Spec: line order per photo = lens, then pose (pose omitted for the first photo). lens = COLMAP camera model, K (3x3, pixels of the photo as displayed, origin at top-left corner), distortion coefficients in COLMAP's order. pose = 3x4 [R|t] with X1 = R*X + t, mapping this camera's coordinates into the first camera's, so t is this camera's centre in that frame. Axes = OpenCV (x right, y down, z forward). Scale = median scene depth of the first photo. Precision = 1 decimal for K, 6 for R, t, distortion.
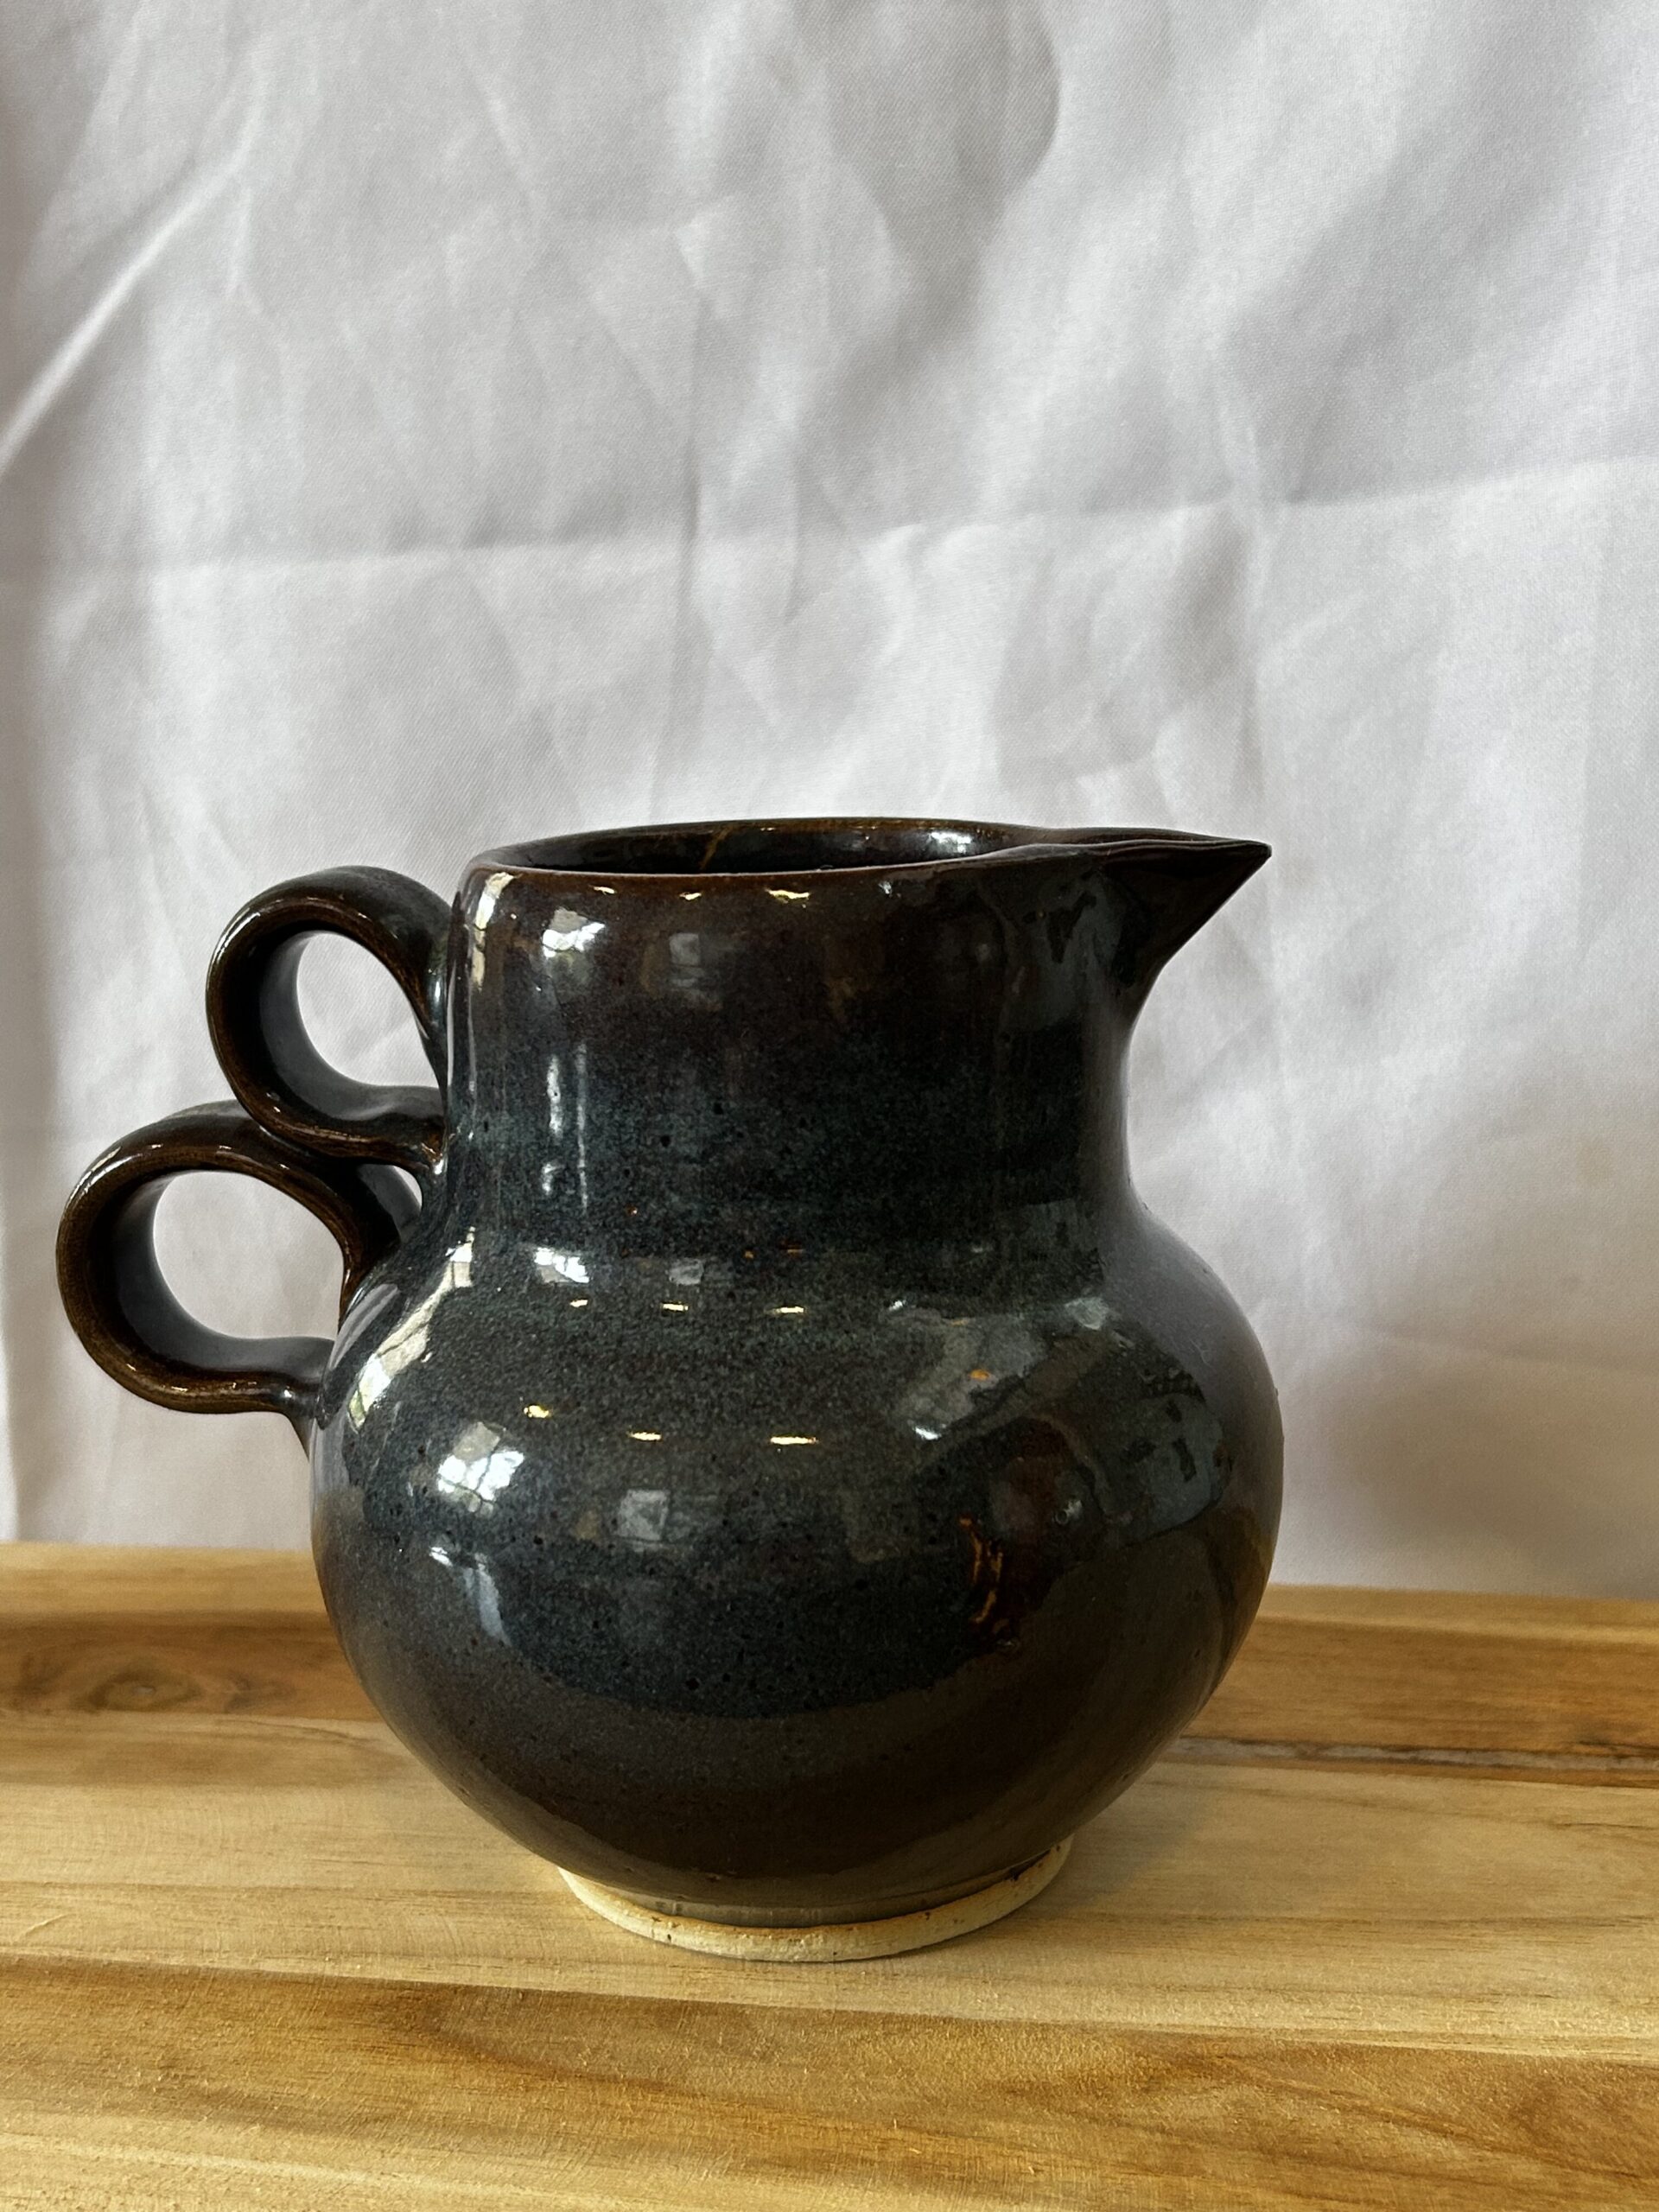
lens RADIAL K [[2740.8, 0, 823.1], [0, 2740.8, 1093.6], [0, 0, 1]] dist [-0.030485, 0.000000]
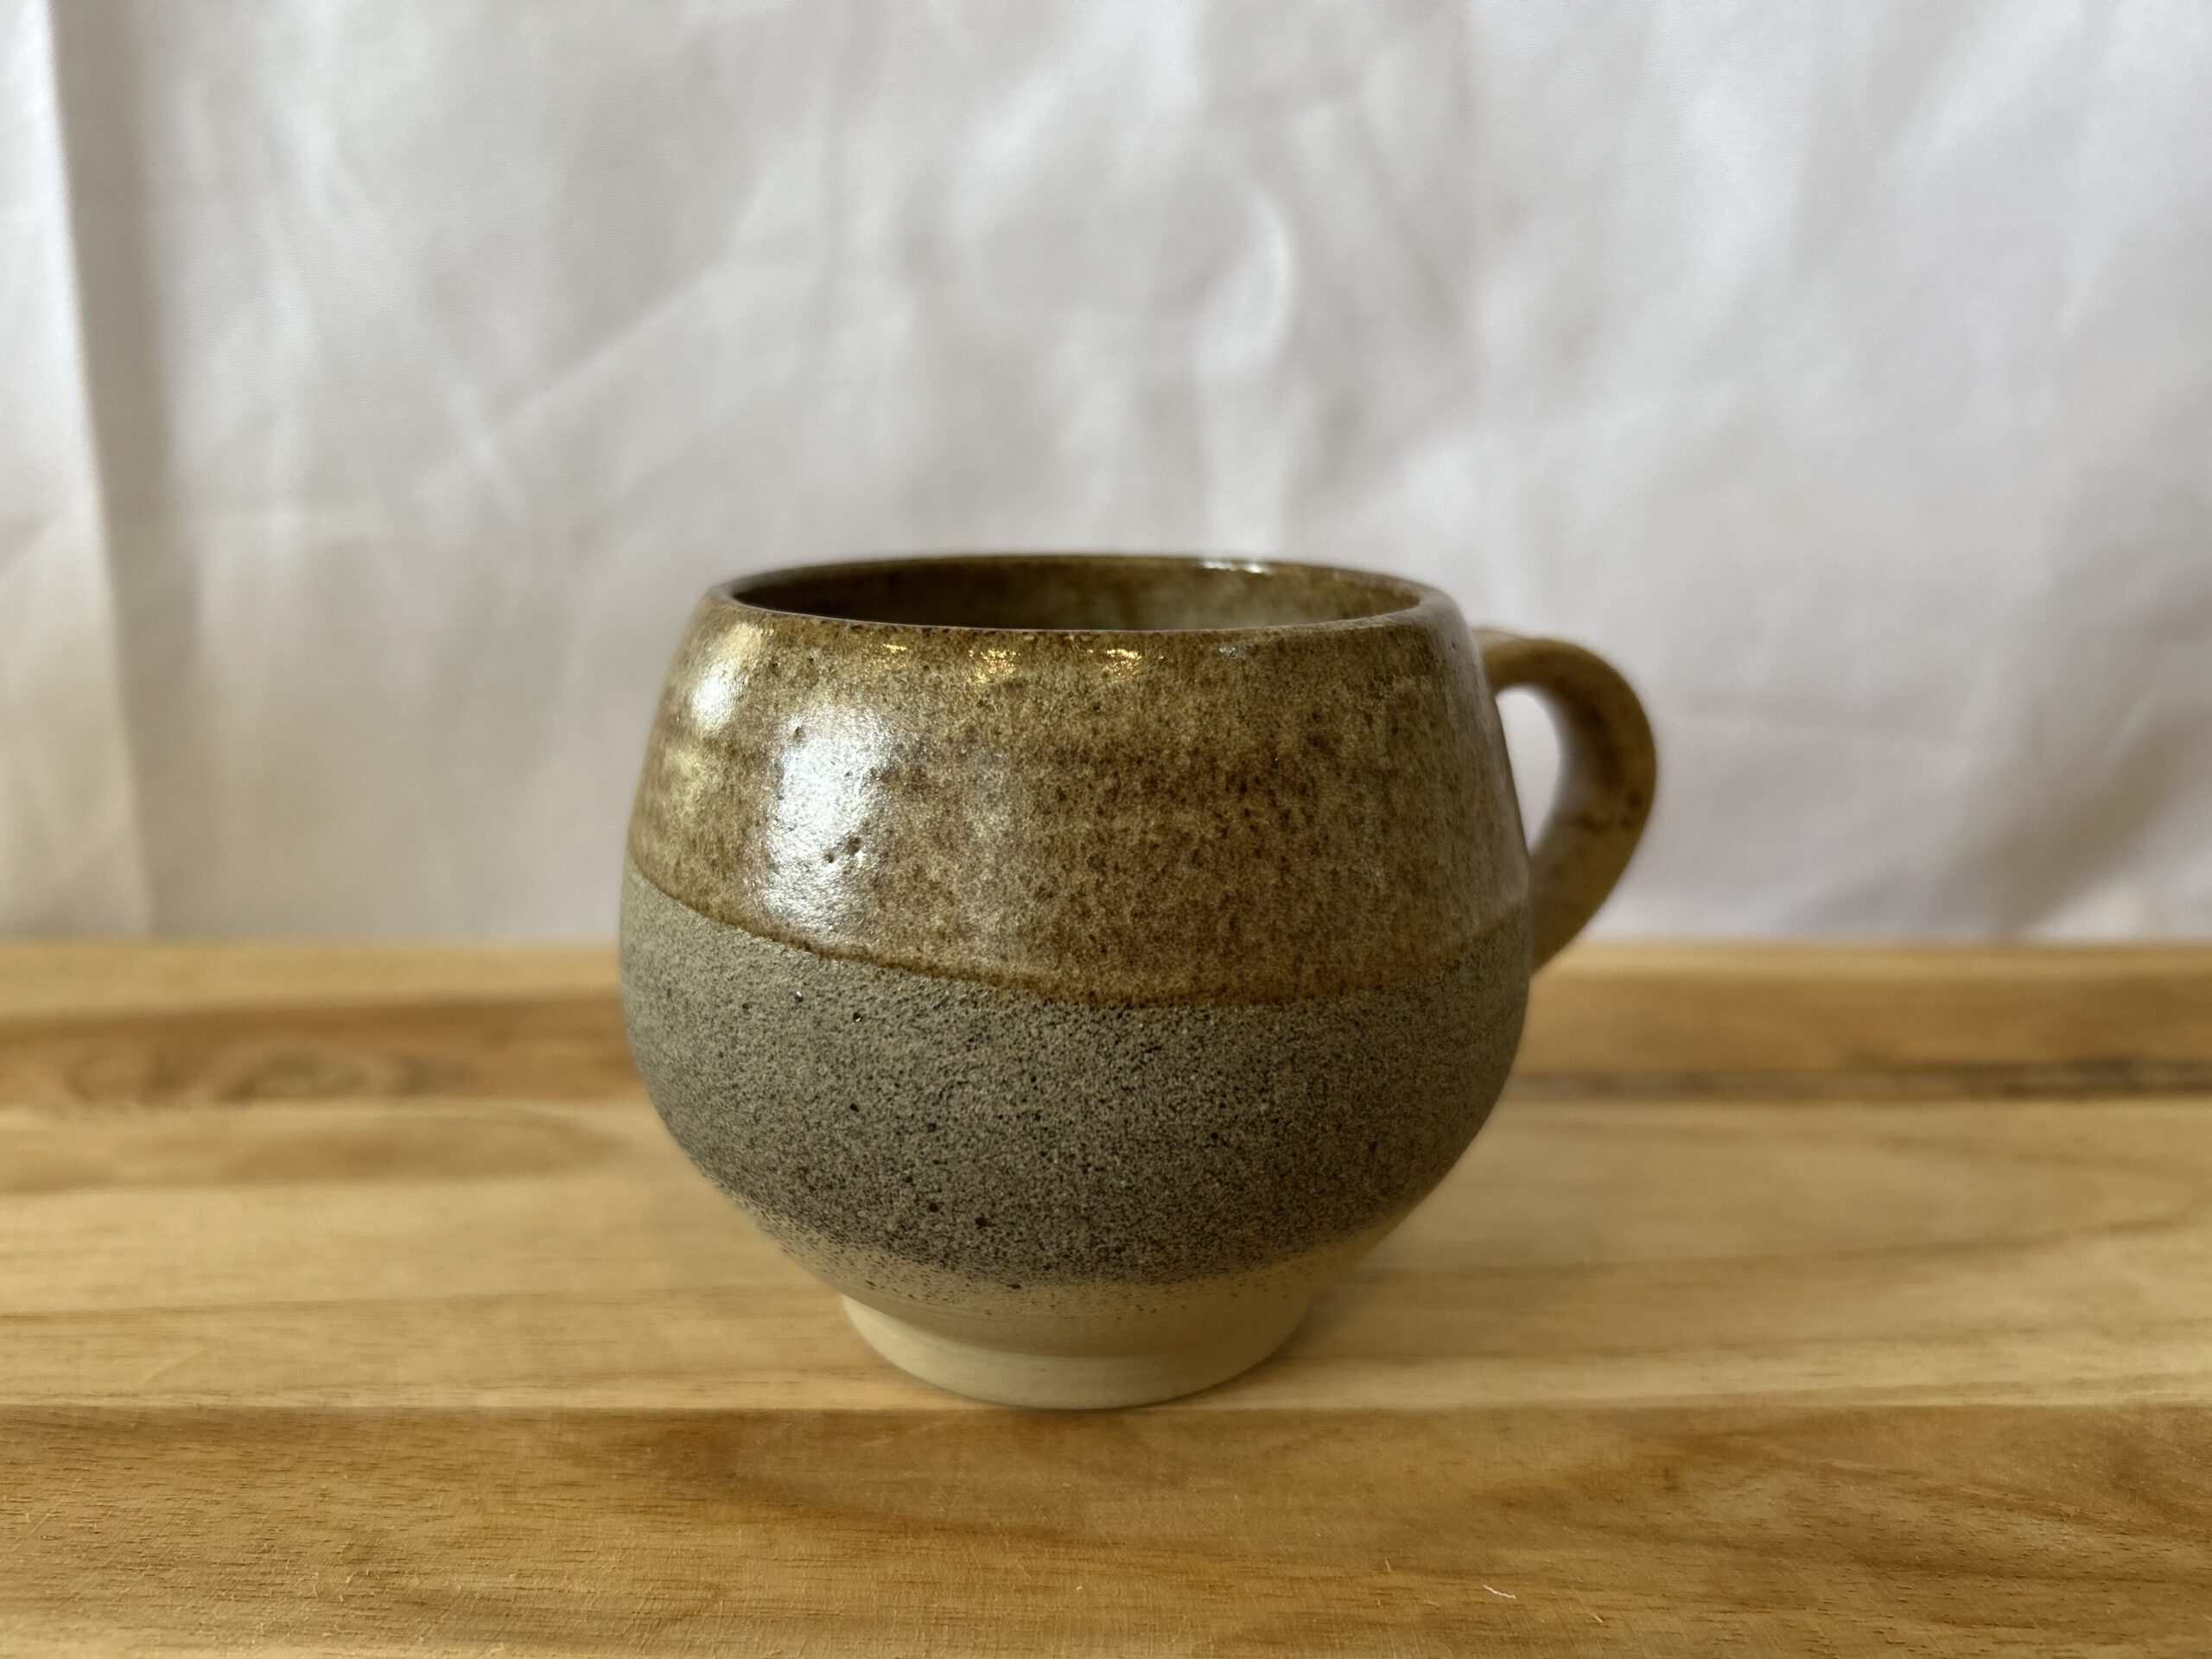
lens RADIAL K [[1818.9, 0, 1114.7], [0, 1818.9, 918.7], [0, 0, 1]] dist [-0.068630, 0.073207]
pose [[0.983123, -0.025415, 0.181171, -0.093480], [0.004882, 0.993596, 0.112888, 0.101843], [-0.182879, -0.110098, 0.976951, 0.386393]]
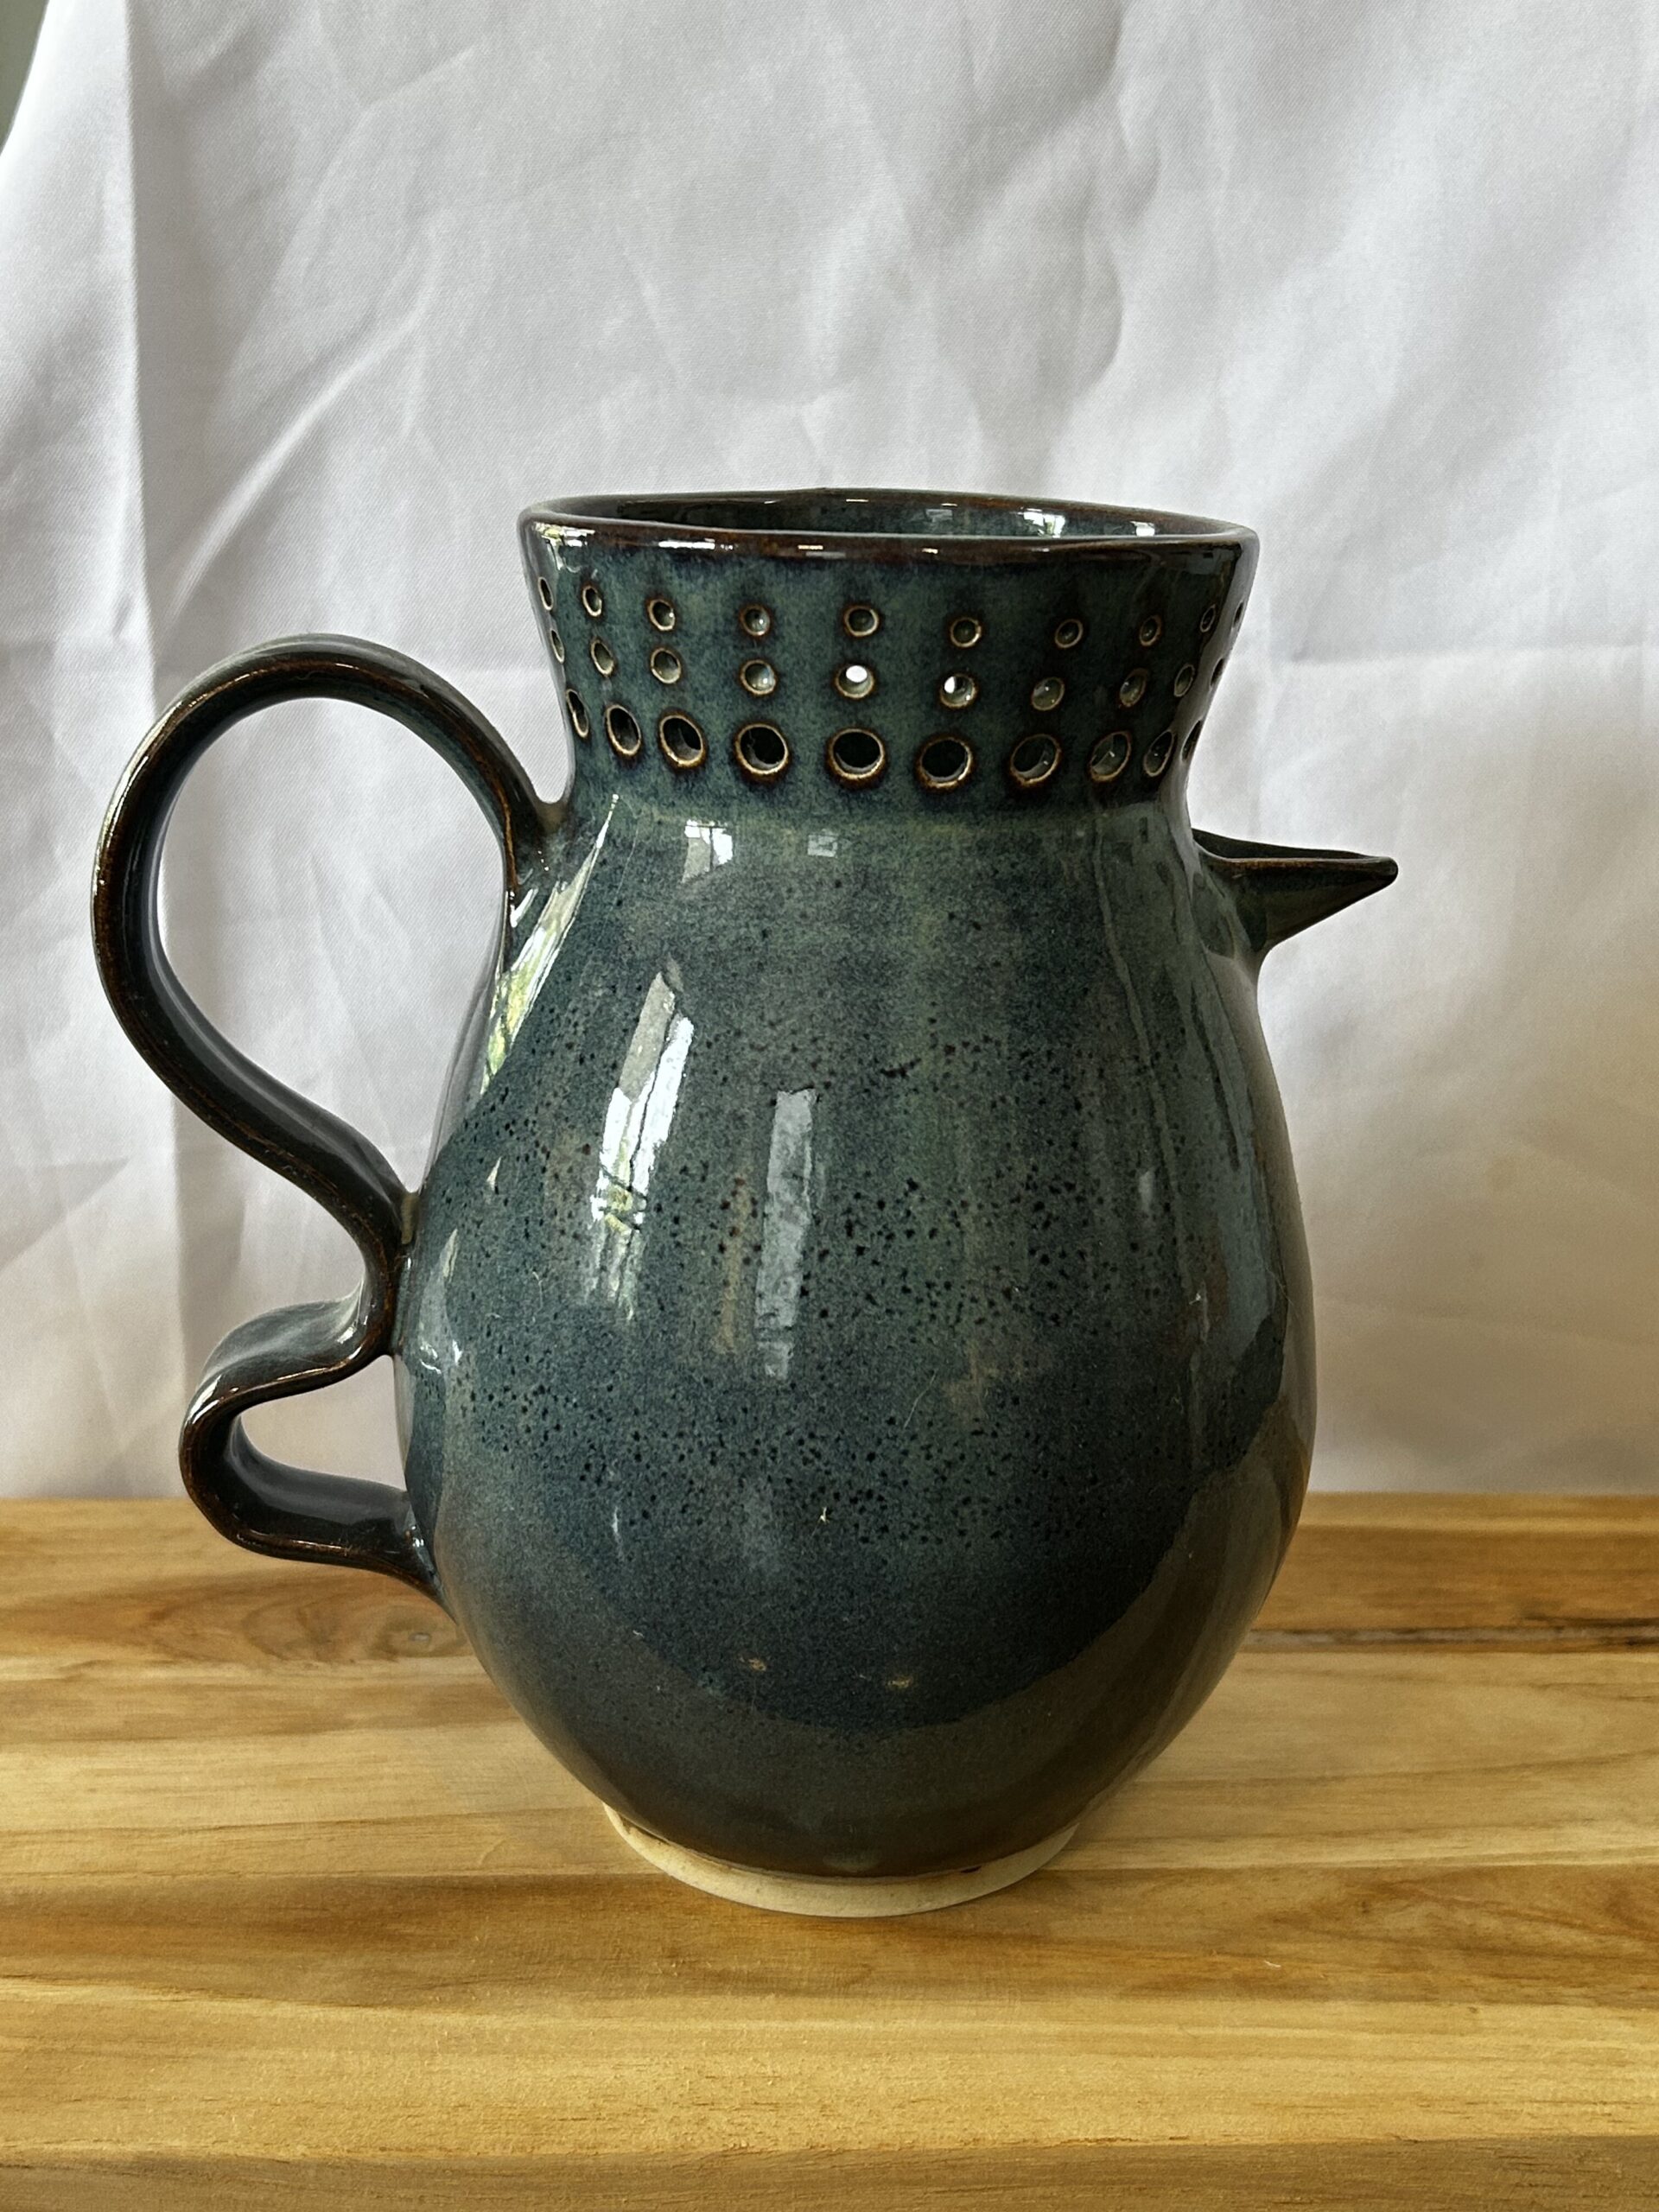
lens RADIAL K [[2740.8, 0, 838.7], [0, 2740.8, 1104.5], [0, 0, 1]] dist [-0.030485, 0.000000]
pose [[0.972999, -0.018815, 0.230043, -0.343169], [-0.006693, 0.993953, 0.109602, -0.155573], [-0.230714, -0.108182, 0.966989, -0.207431]]
